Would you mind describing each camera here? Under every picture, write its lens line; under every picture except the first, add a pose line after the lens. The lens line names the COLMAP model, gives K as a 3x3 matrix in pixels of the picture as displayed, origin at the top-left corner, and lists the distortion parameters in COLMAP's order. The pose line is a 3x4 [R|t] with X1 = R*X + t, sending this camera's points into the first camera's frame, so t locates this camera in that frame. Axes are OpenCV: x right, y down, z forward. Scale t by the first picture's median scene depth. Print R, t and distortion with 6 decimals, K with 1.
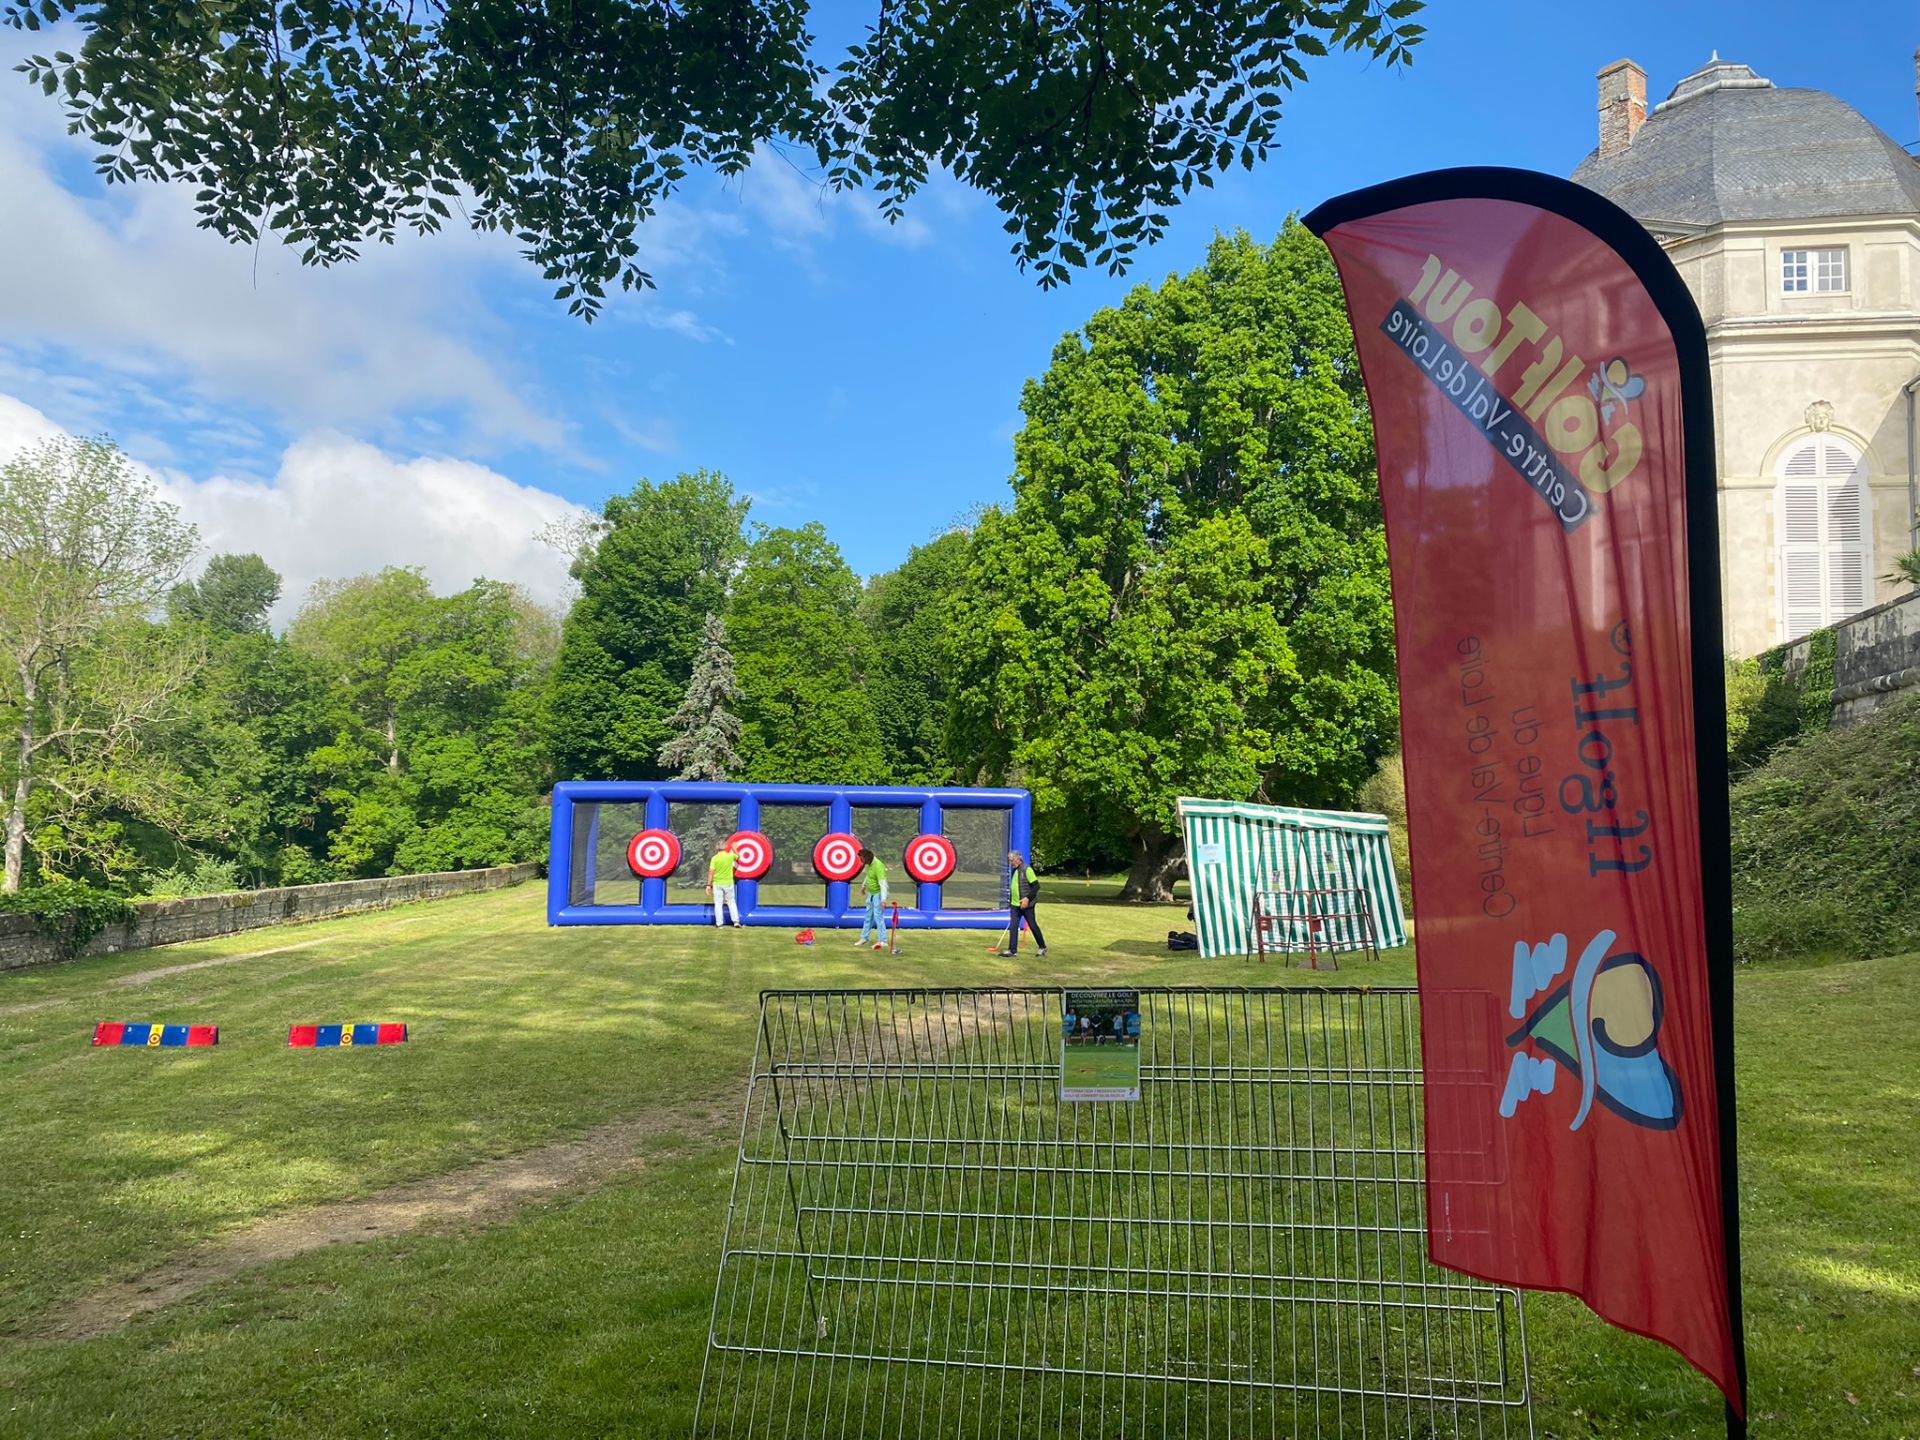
lens RADIAL K [[1447.7, 0, 959.2], [0, 1447.7, 715.1], [0, 0, 1]] dist [0.039263, -0.056330]
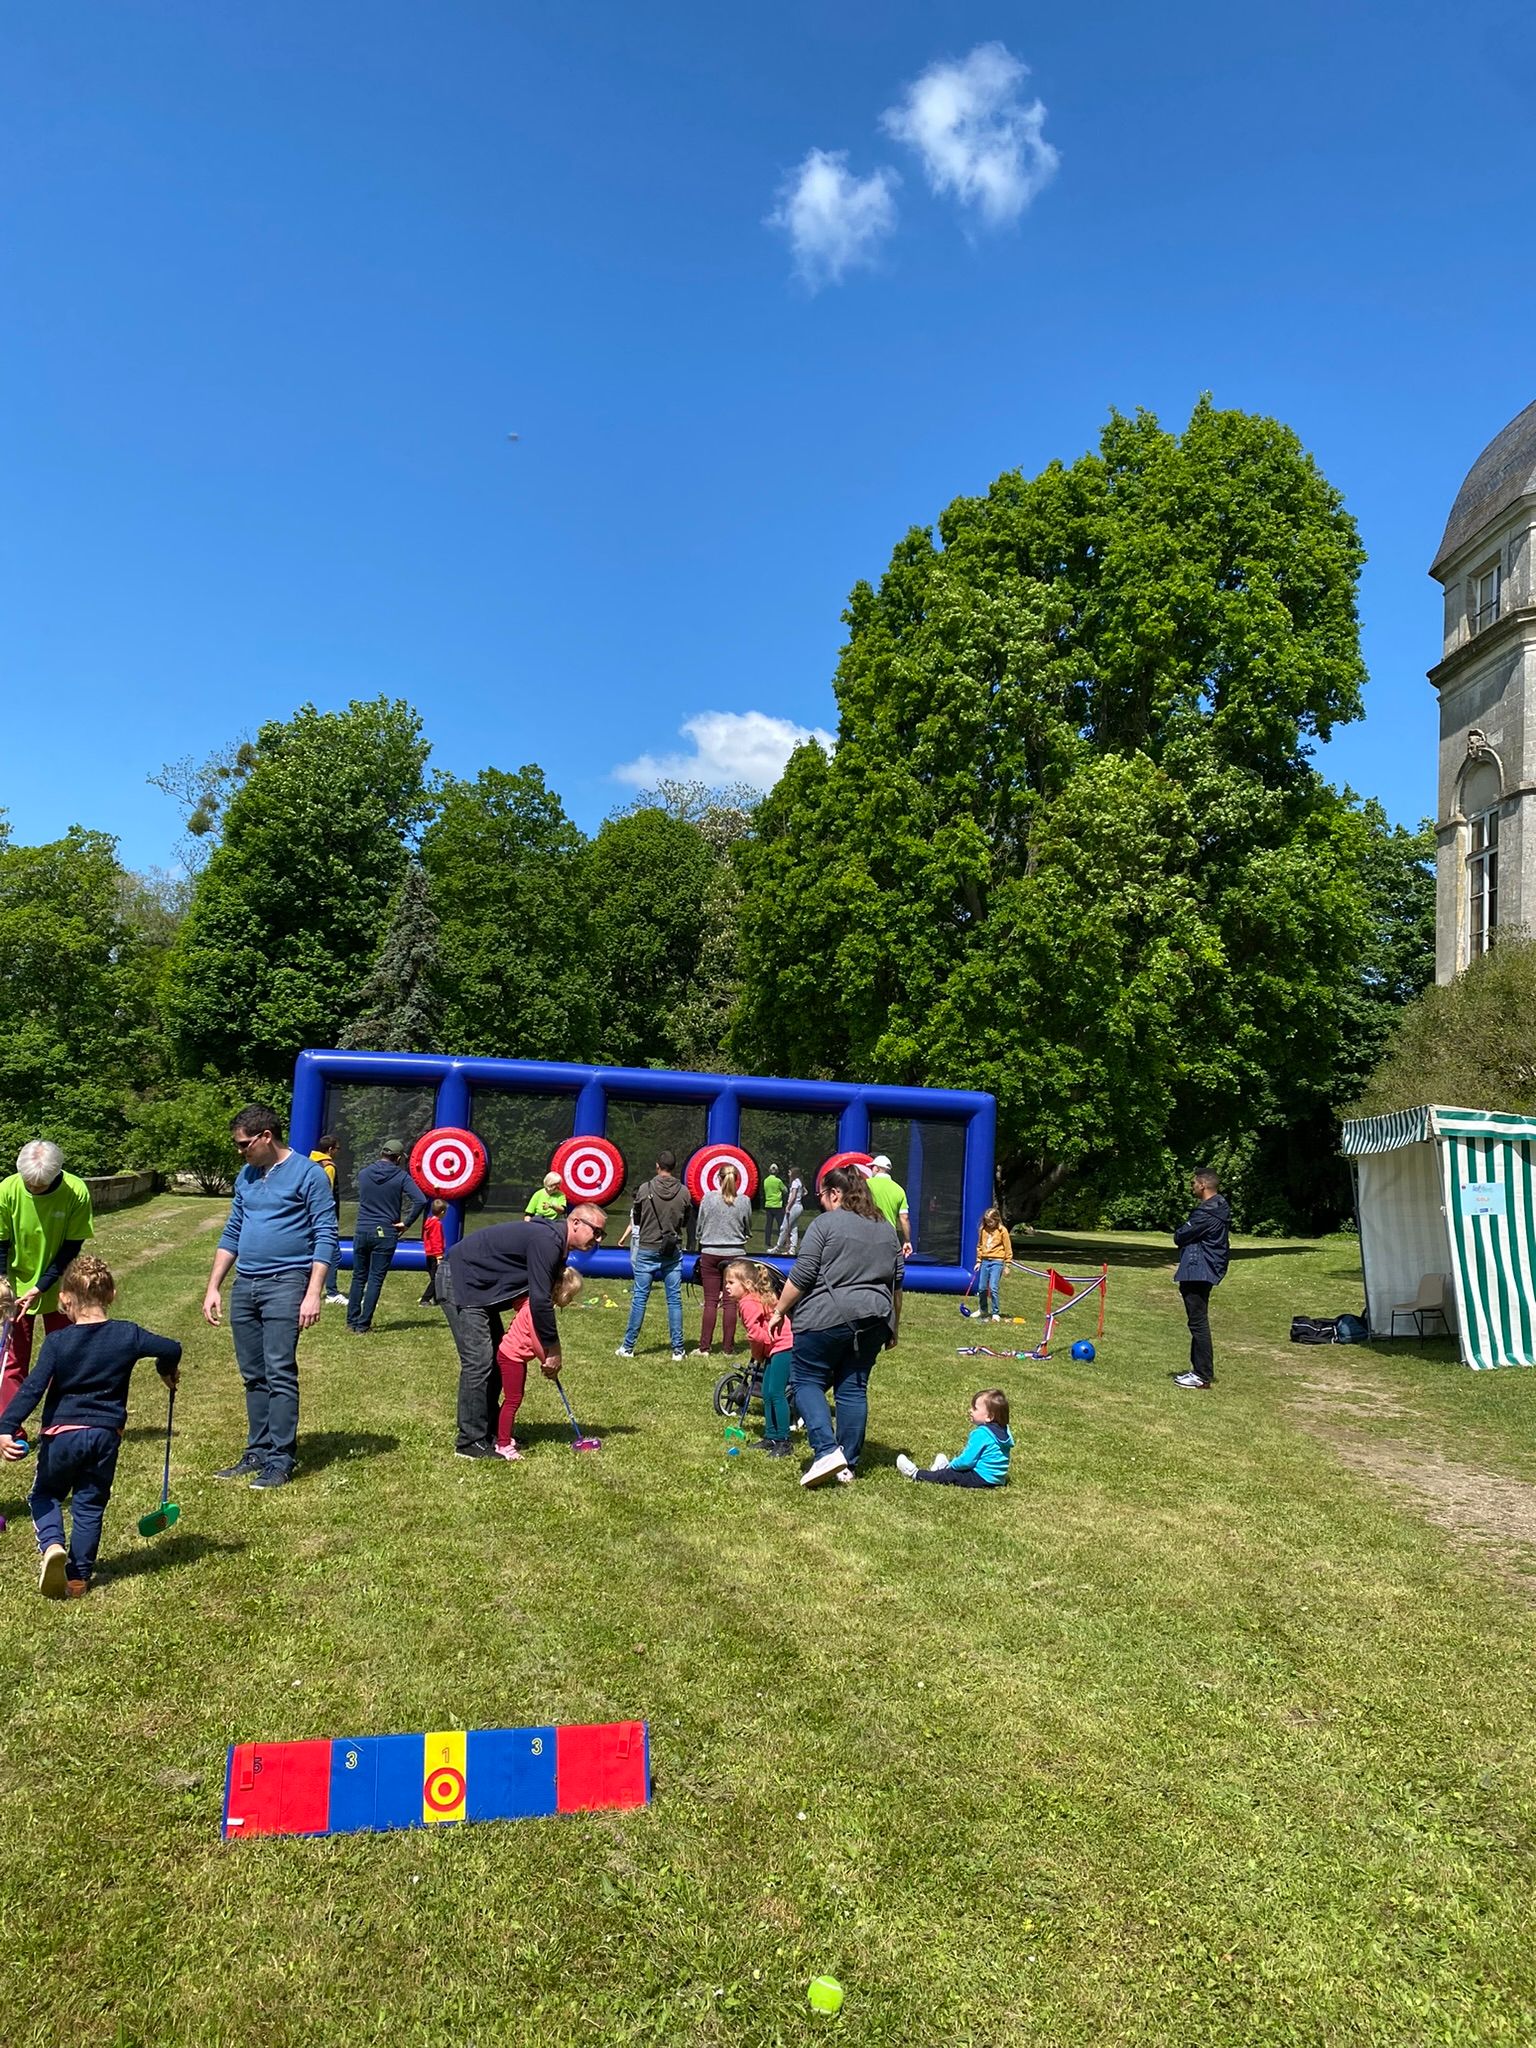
lens RADIAL K [[1544.2, 0, 753.9], [0, 1544.2, 1037.4], [0, 0, 1]] dist [0.039263, -0.056330]
pose [[0.992279, 0.048378, 0.114204, -0.112091], [-0.048623, 0.998817, -0.000635, 0.022553], [-0.114100, -0.004922, 0.993457, 0.199926]]
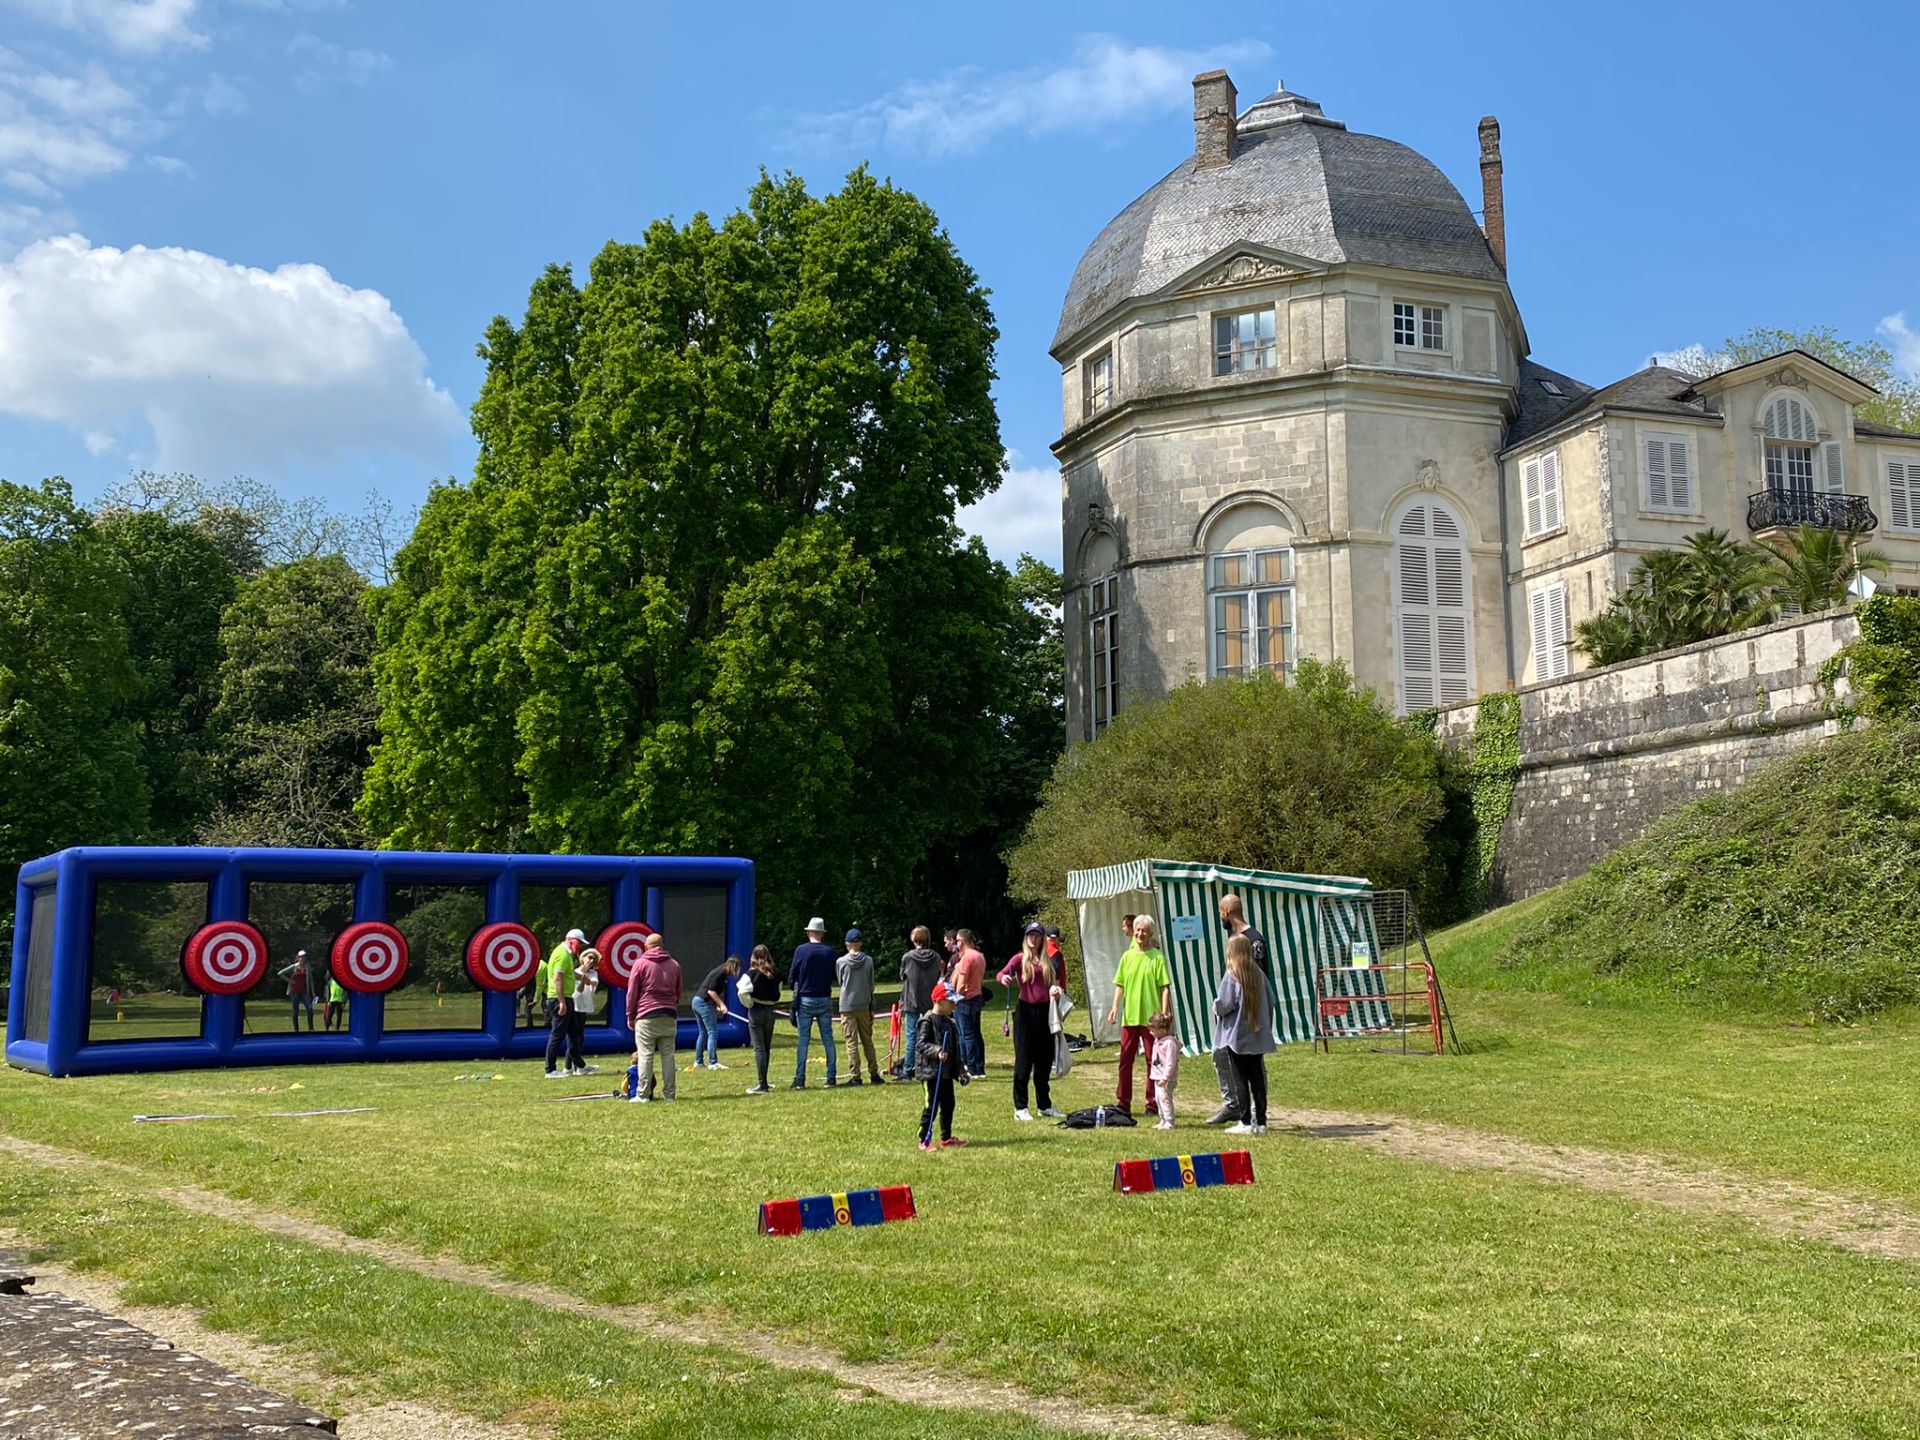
lens RADIAL K [[1828.0, 0, 954.6], [0, 1828.0, 709.4], [0, 0, 1]] dist [0.023679, 0.000000]
pose [[0.874799, 0.039130, 0.482904, -0.236678], [-0.018867, 0.998728, -0.046750, 0.011702], [-0.484119, 0.031786, 0.874424, 0.079438]]
